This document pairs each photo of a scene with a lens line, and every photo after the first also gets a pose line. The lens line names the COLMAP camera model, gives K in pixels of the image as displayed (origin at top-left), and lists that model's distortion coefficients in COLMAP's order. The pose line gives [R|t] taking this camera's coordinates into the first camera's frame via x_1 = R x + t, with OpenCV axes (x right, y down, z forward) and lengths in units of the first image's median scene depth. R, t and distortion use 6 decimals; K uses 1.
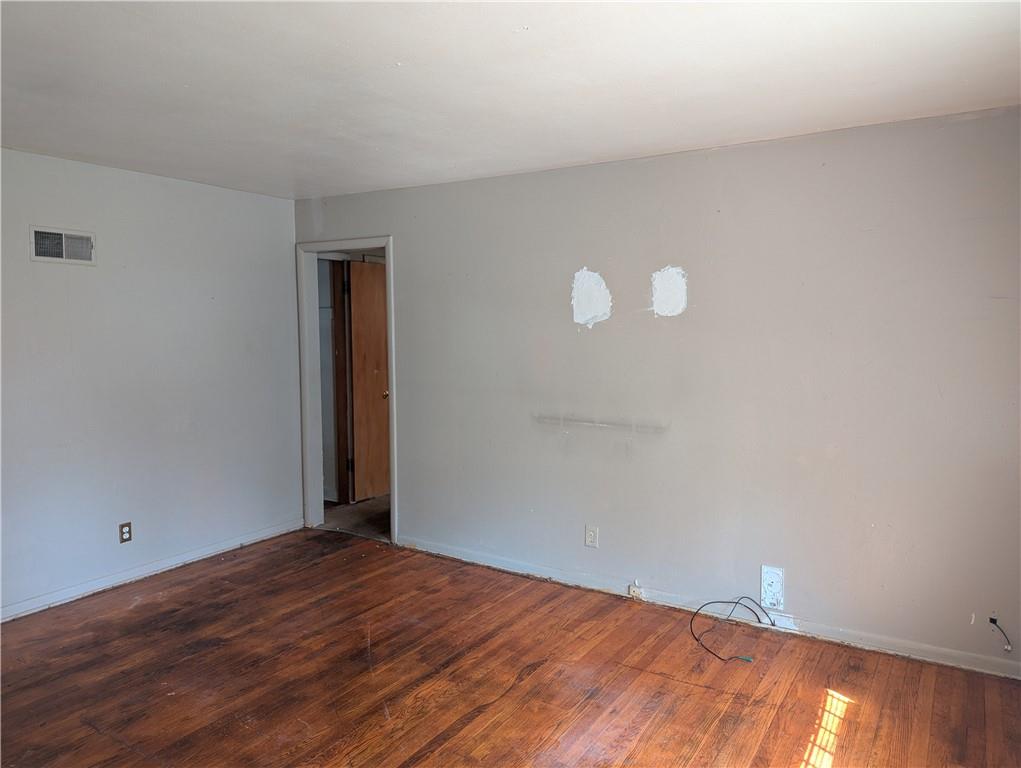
lens RADIAL K [[724.6, 0, 510.0], [0, 724.6, 383.6], [0, 0, 1]] dist [0.035033, -0.018126]
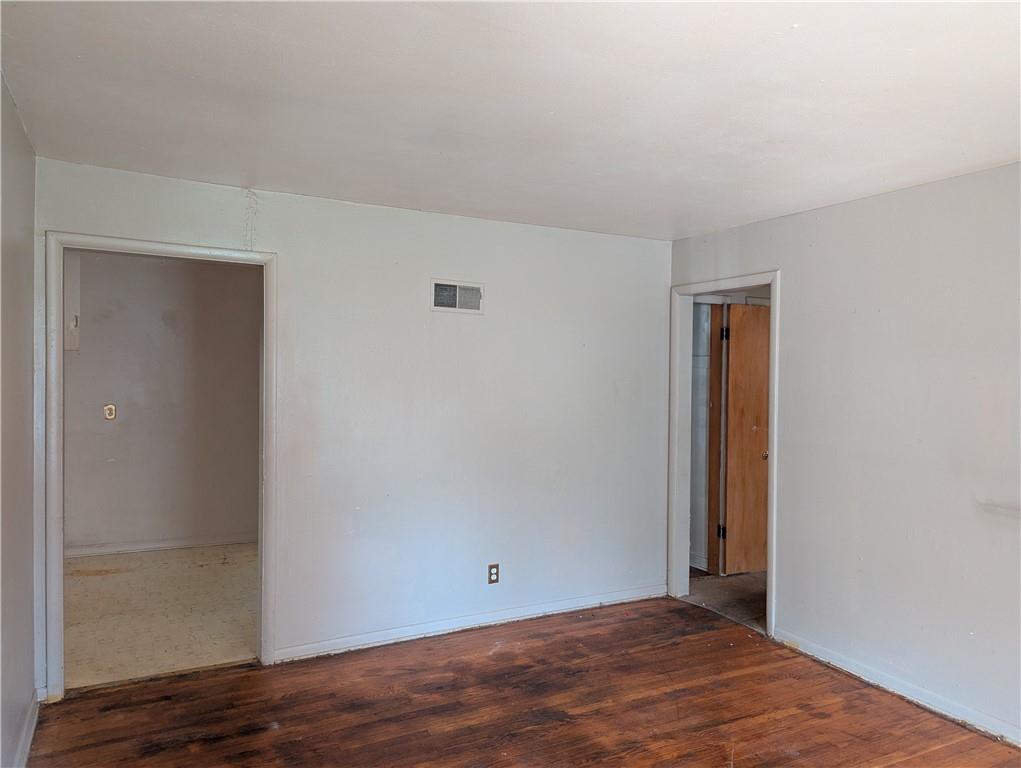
lens RADIAL K [[724.6, 0, 507.4], [0, 724.6, 383.8], [0, 0, 1]] dist [0.035033, -0.018126]
pose [[0.868378, 0.022088, -0.495411, -0.014566], [-0.057649, 0.996731, -0.056611, -0.004114], [0.492541, 0.077719, 0.866812, 0.116584]]
